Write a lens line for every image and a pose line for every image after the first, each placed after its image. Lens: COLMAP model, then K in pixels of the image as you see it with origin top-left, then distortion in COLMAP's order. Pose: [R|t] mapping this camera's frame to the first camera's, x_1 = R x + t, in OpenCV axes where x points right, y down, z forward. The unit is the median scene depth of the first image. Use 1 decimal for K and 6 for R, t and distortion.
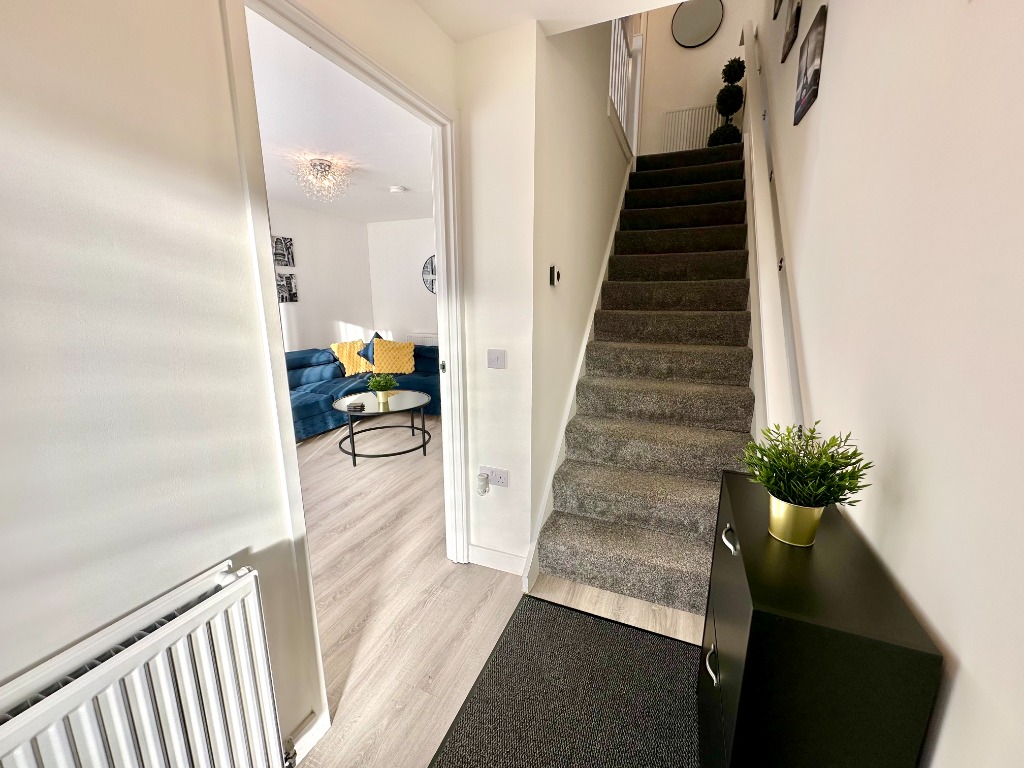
lens RADIAL K [[408.5, 0, 508.7], [0, 408.5, 375.7], [0, 0, 1]] dist [-0.002513, 0.001227]
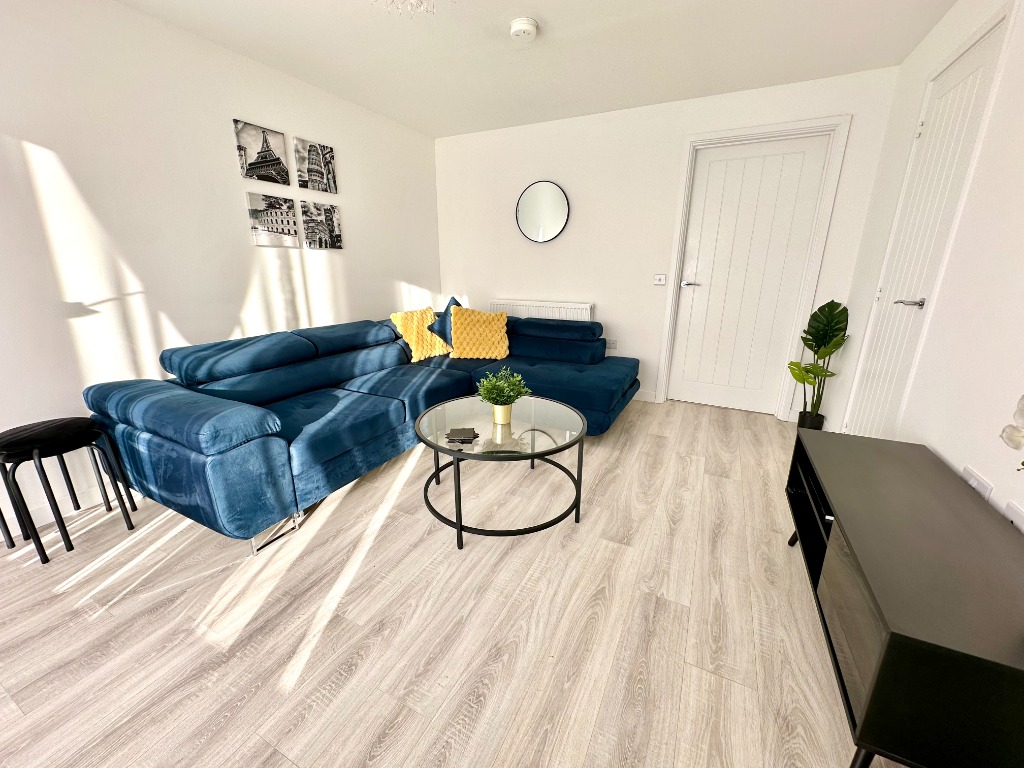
lens RADIAL K [[408.5, 0, 507.8], [0, 408.5, 380.5], [0, 0, 1]] dist [-0.002513, 0.001227]
pose [[0.997071, 0.025925, -0.071954, -0.198392], [-0.019604, 0.995997, 0.087205, -0.031374], [0.073927, -0.085539, 0.993588, 0.346027]]
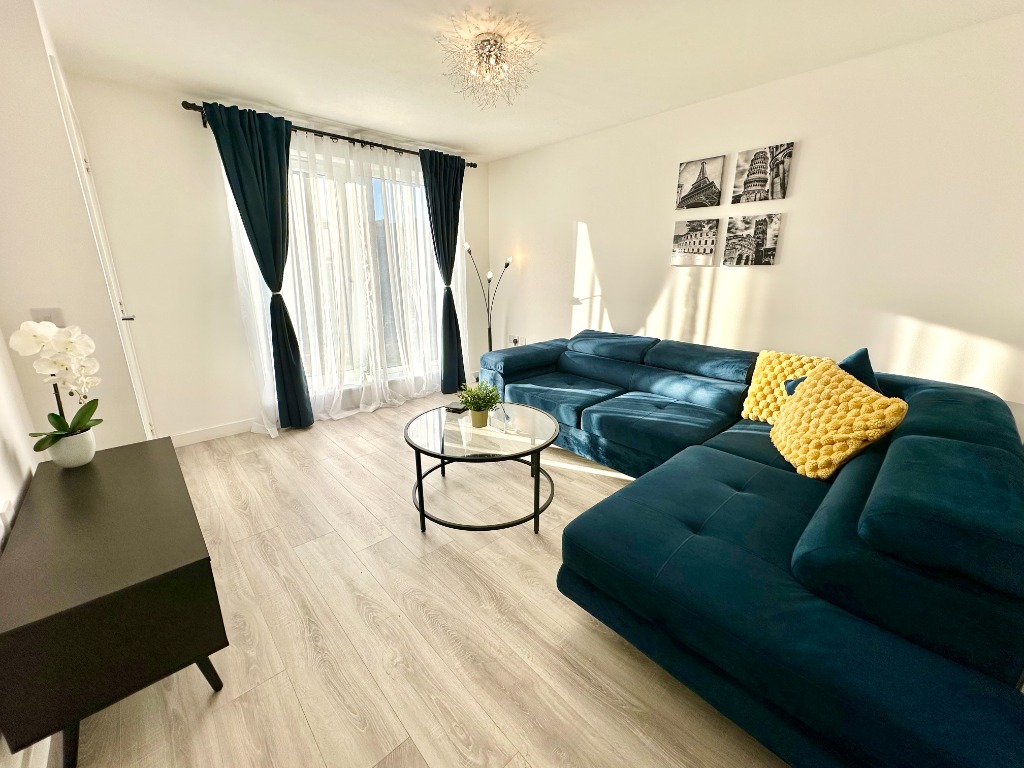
lens RADIAL K [[408.5, 0, 516.4], [0, 408.5, 380.6], [0, 0, 1]] dist [-0.002513, 0.001227]
pose [[-0.406910, 0.244927, -0.880020, 0.149766], [-0.173673, 0.925068, 0.337769, -0.166717], [0.896807, 0.290277, -0.333882, 0.939503]]
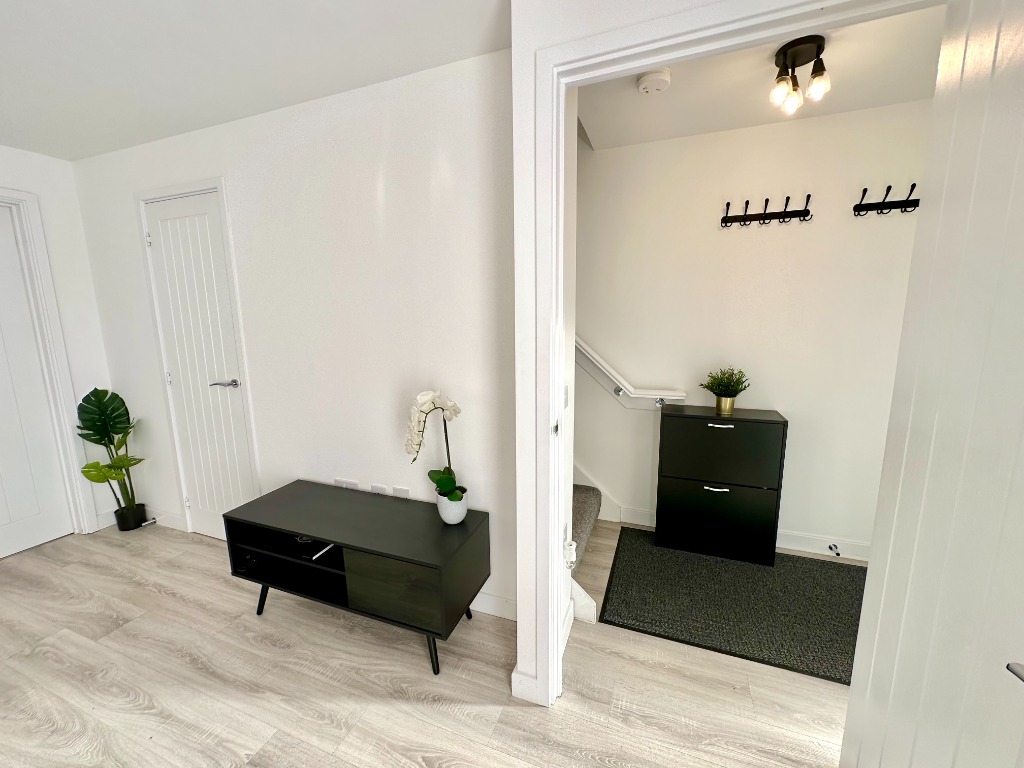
lens RADIAL K [[408.5, 0, 513.2], [0, 408.5, 381.9], [0, 0, 1]] dist [-0.002513, 0.001227]
pose [[-0.028787, -0.163381, 0.986143, -0.332968], [0.204407, 0.964742, 0.165802, -0.091594], [-0.978463, 0.206348, 0.005624, 0.430750]]
